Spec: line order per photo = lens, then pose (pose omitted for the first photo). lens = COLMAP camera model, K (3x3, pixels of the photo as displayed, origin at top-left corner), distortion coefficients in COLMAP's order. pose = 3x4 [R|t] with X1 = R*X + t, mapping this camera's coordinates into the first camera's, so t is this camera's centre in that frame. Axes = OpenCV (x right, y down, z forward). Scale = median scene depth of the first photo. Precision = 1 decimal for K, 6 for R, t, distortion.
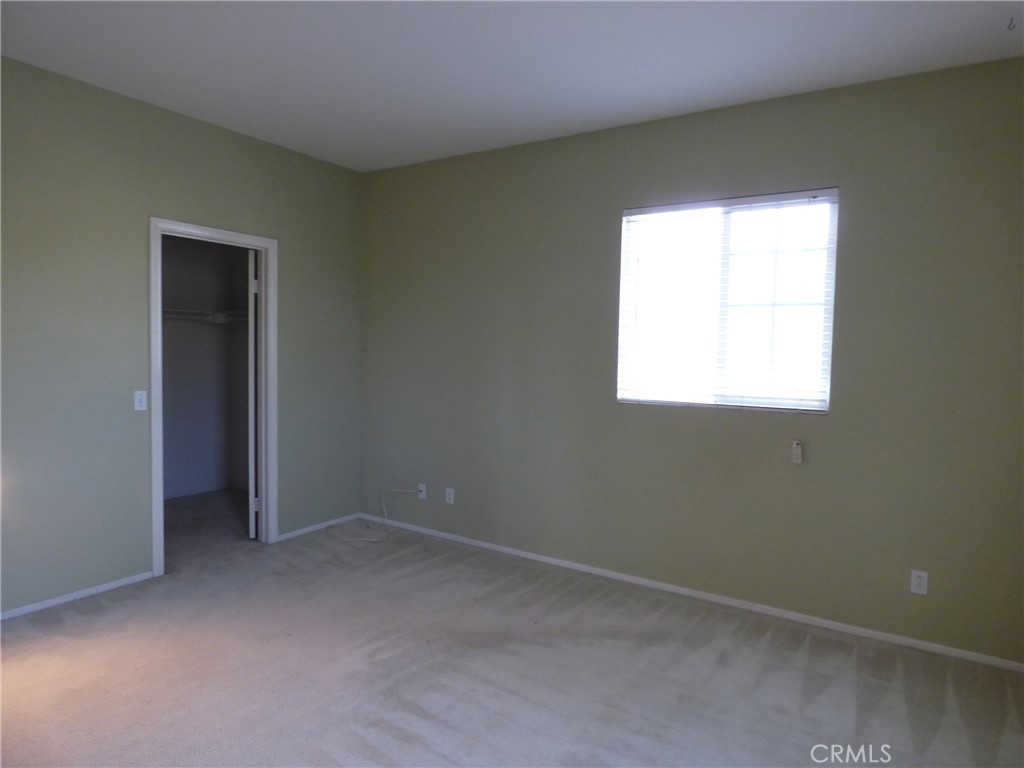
lens RADIAL K [[634.0, 0, 511.0], [0, 634.0, 379.9], [0, 0, 1]] dist [-0.006449, 0.010141]
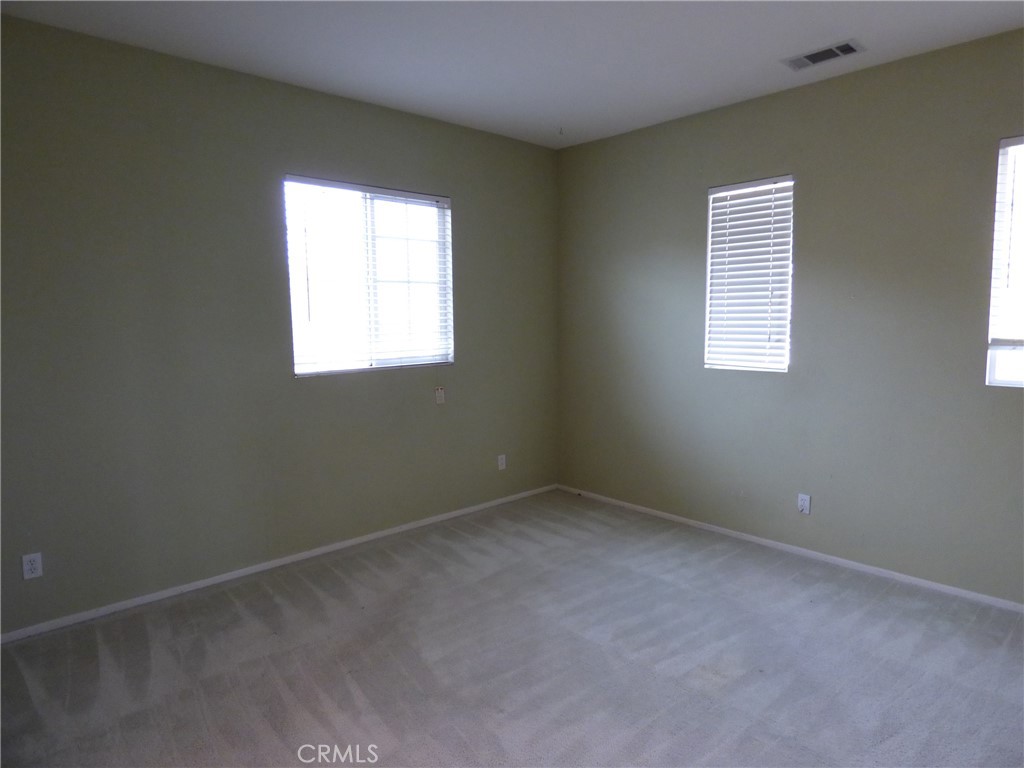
lens RADIAL K [[634.0, 0, 509.6], [0, 634.0, 385.3], [0, 0, 1]] dist [-0.006449, 0.010141]
pose [[0.246385, -0.123602, 0.961258, -0.780630], [0.072946, 0.991386, 0.108779, -0.039740], [-0.966423, 0.043318, 0.253279, 0.517506]]
